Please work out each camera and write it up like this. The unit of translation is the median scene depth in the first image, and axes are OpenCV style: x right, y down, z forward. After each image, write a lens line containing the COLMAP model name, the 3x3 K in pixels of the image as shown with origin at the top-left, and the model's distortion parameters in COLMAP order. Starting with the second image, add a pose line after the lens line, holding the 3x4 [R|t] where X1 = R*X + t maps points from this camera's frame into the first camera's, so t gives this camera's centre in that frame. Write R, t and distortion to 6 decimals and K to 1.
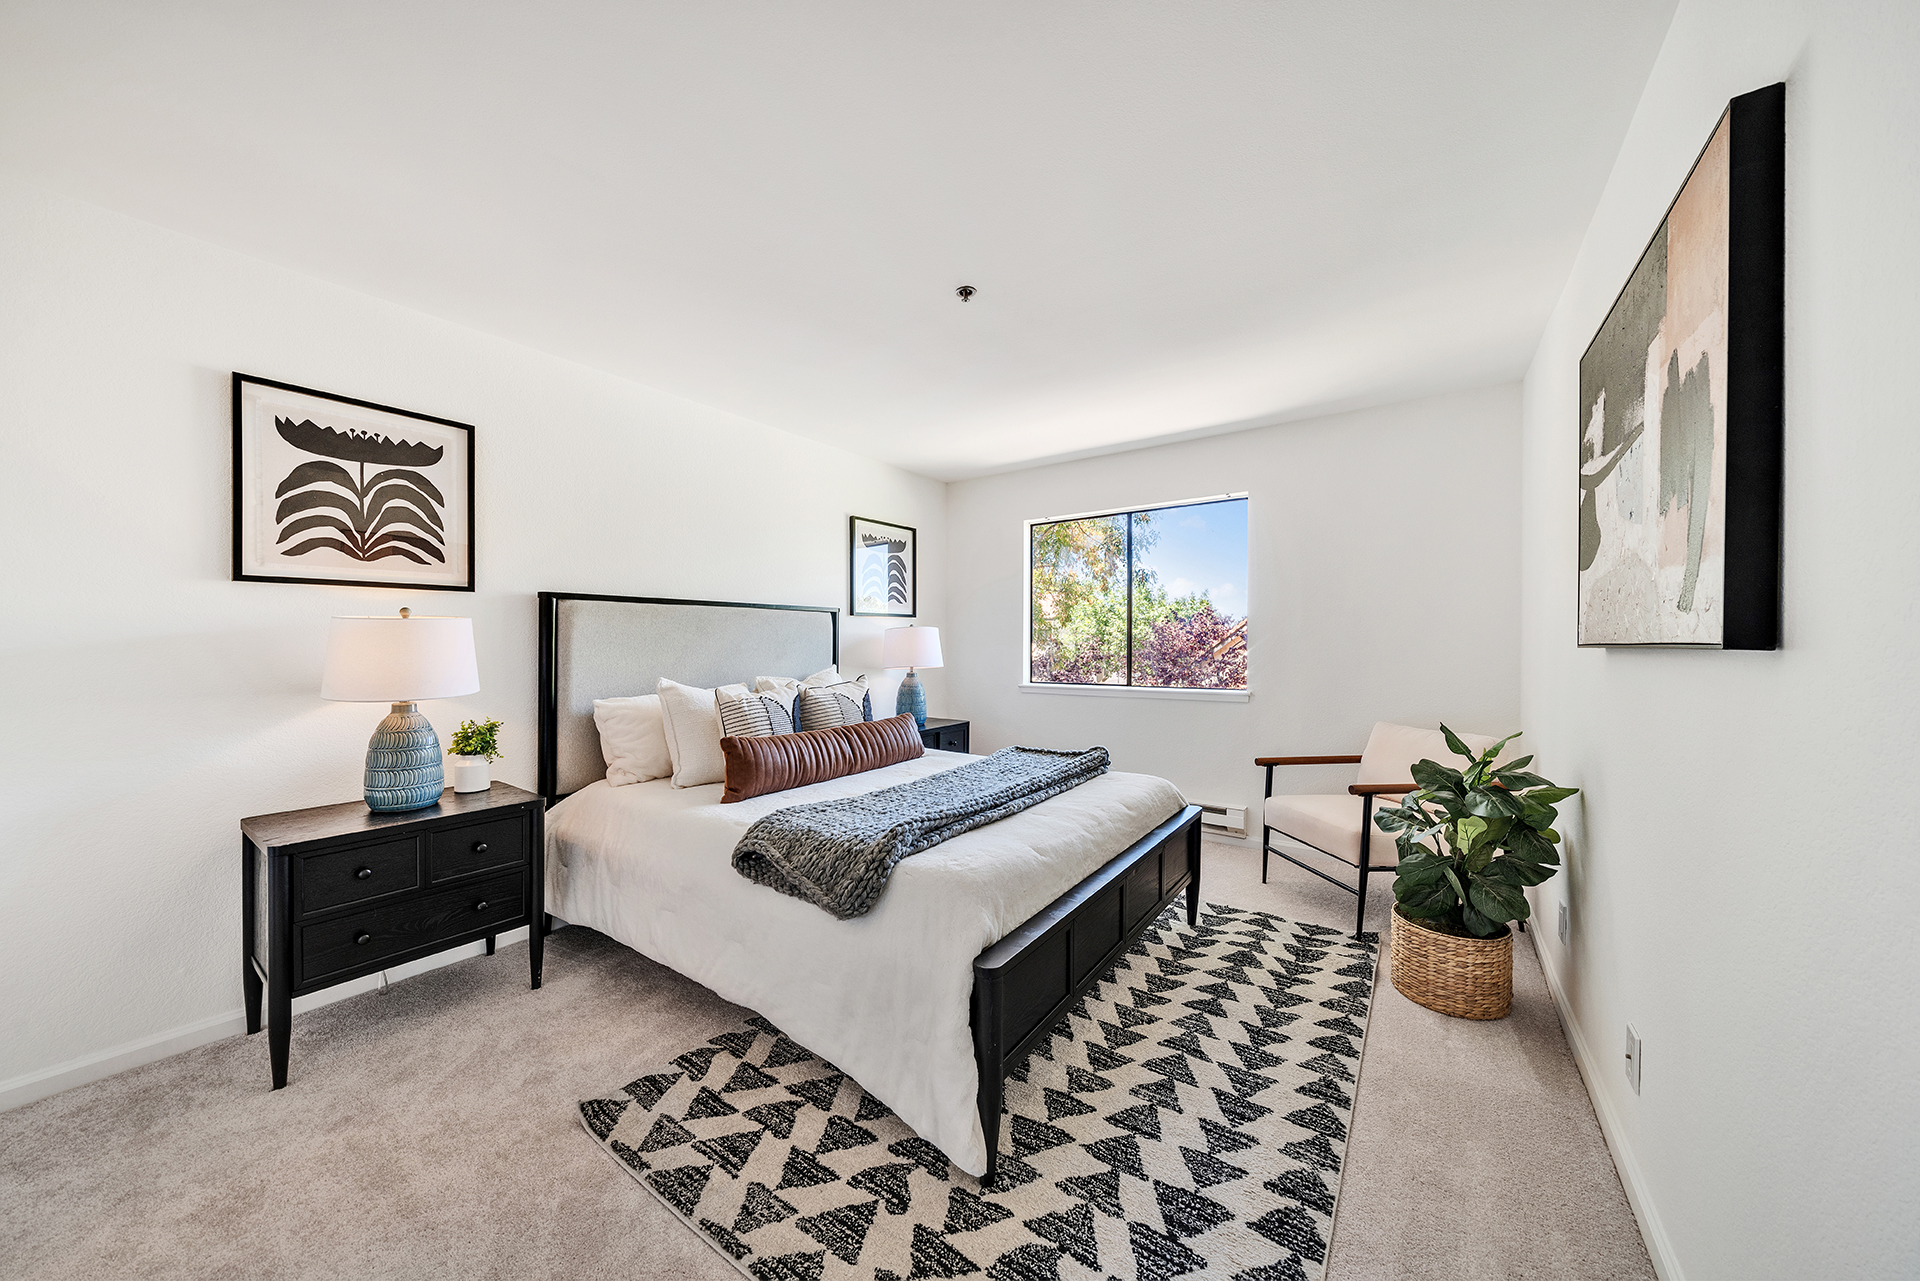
lens RADIAL K [[665.2, 0, 949.8], [0, 665.2, 642.8], [0, 0, 1]] dist [-0.003145, -0.000011]
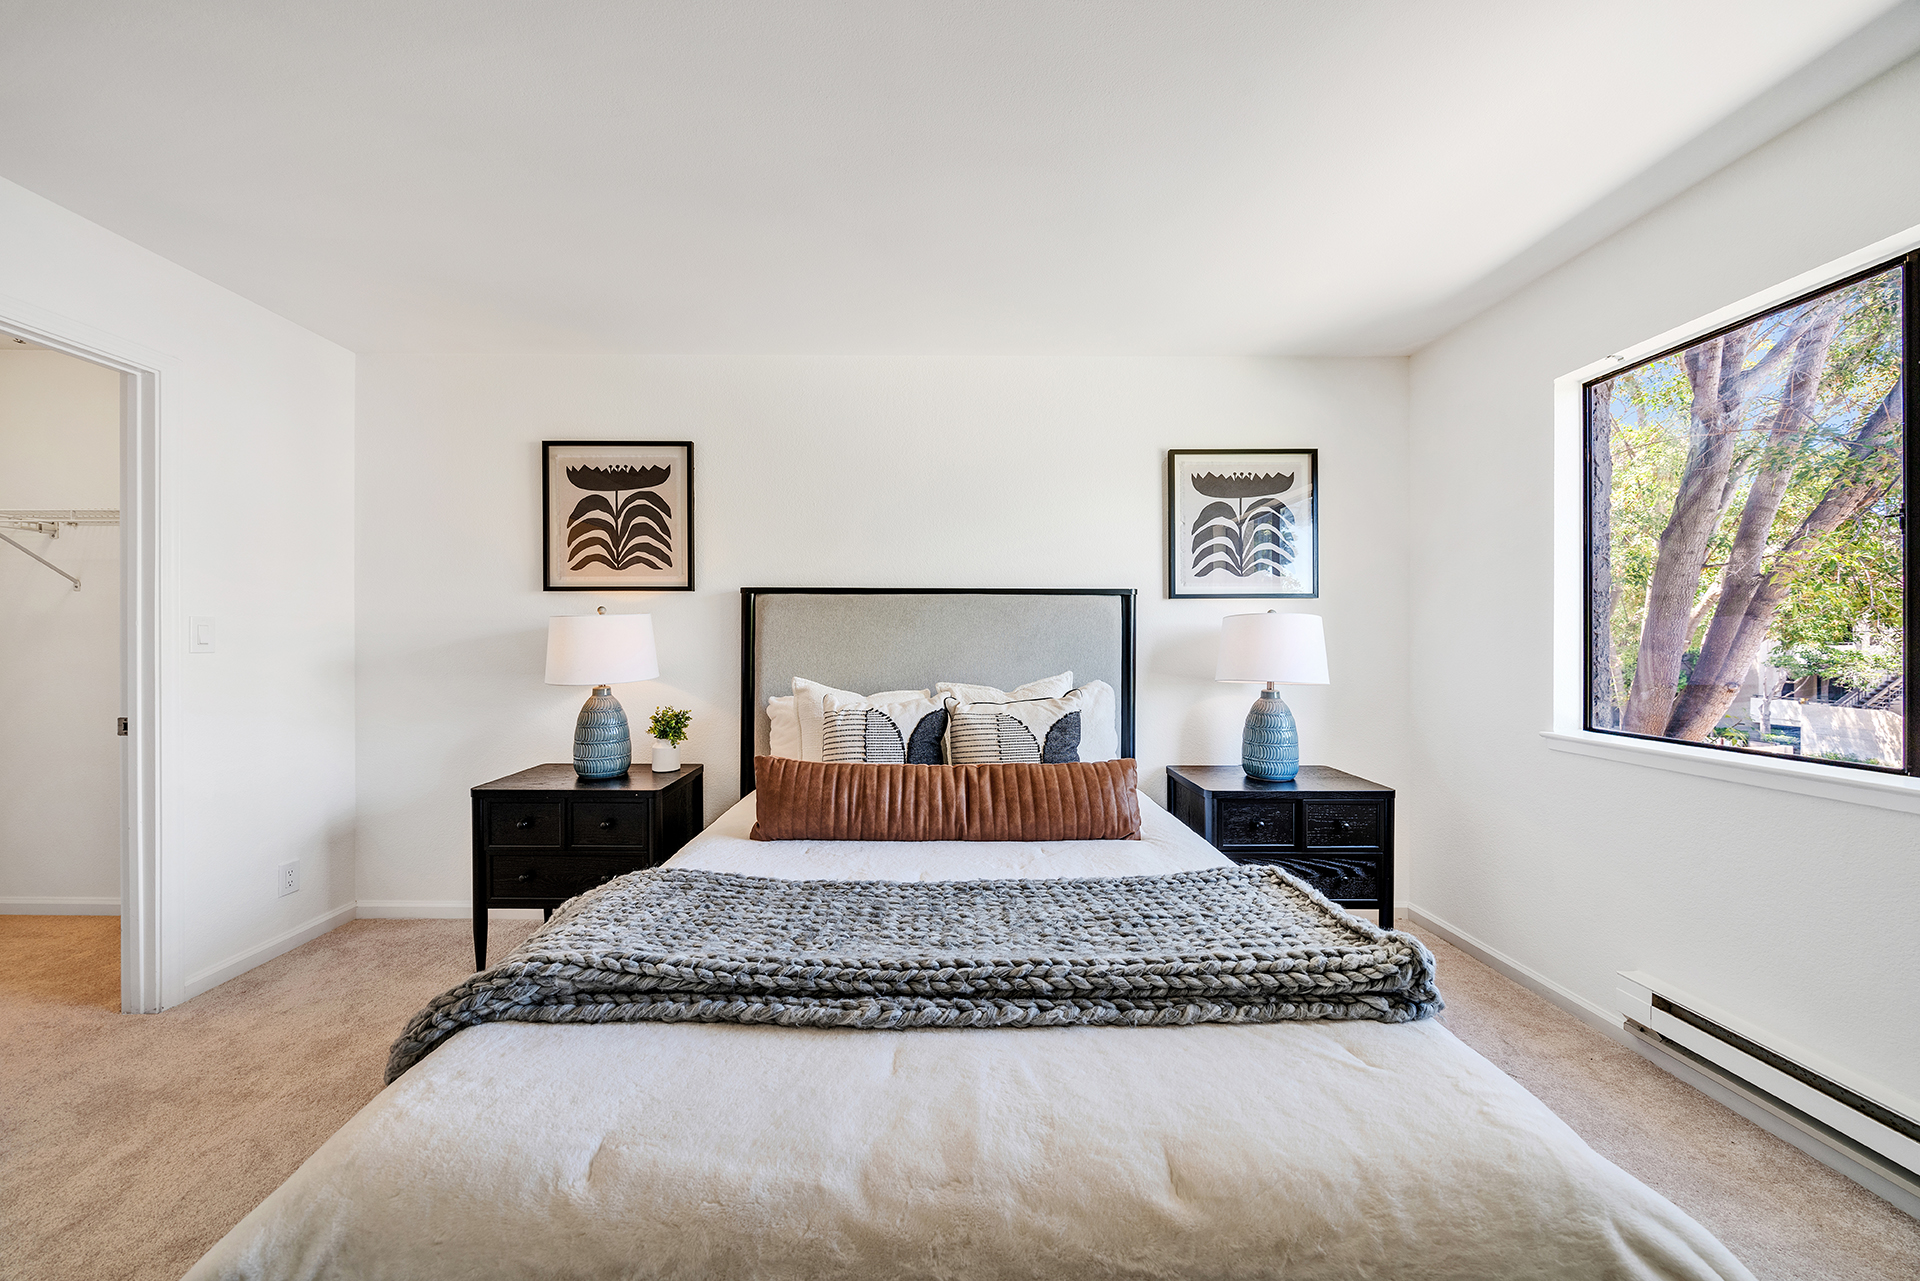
lens RADIAL K [[665.2, 0, 957.9], [0, 665.2, 633.4], [0, 0, 1]] dist [-0.003145, -0.000011]
pose [[0.582468, -0.003016, -0.812848, 0.475909], [-0.006854, 0.999939, -0.008621, 0.000553], [0.812825, 0.010593, 0.582412, 0.771399]]
